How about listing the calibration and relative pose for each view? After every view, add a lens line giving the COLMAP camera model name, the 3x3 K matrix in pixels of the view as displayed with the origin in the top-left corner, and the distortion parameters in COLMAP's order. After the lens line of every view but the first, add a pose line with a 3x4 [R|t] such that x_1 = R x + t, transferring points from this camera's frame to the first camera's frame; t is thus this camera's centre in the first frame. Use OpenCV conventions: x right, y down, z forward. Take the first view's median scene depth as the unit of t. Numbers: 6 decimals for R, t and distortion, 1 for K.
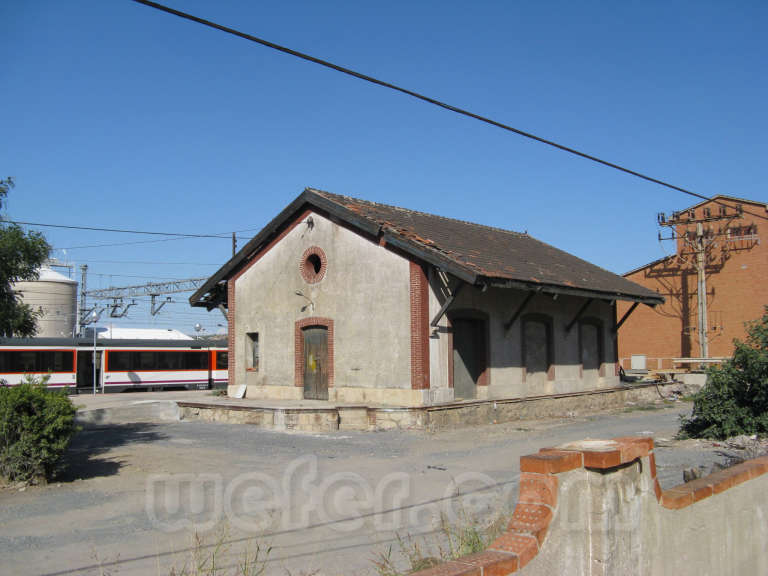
lens RADIAL K [[795.6, 0, 384.0], [0, 795.6, 288.0], [0, 0, 1]] dist [-0.194498, 0.213273]
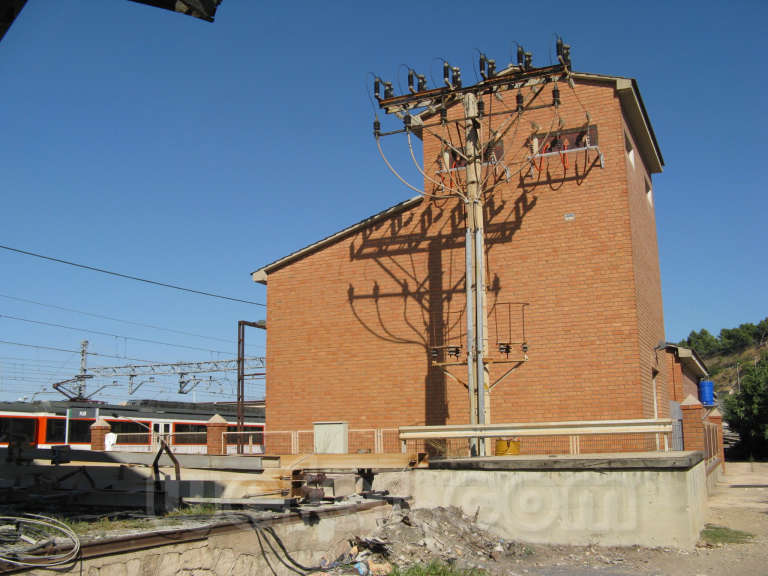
lens RADIAL K [[795.6, 0, 384.0], [0, 795.6, 288.0], [0, 0, 1]] dist [-0.194498, 0.213273]
pose [[0.954756, 0.069208, 0.289224, 0.230217], [-0.033028, 0.991204, -0.128155, 0.066700], [-0.295549, 0.112805, 0.948644, 0.581874]]
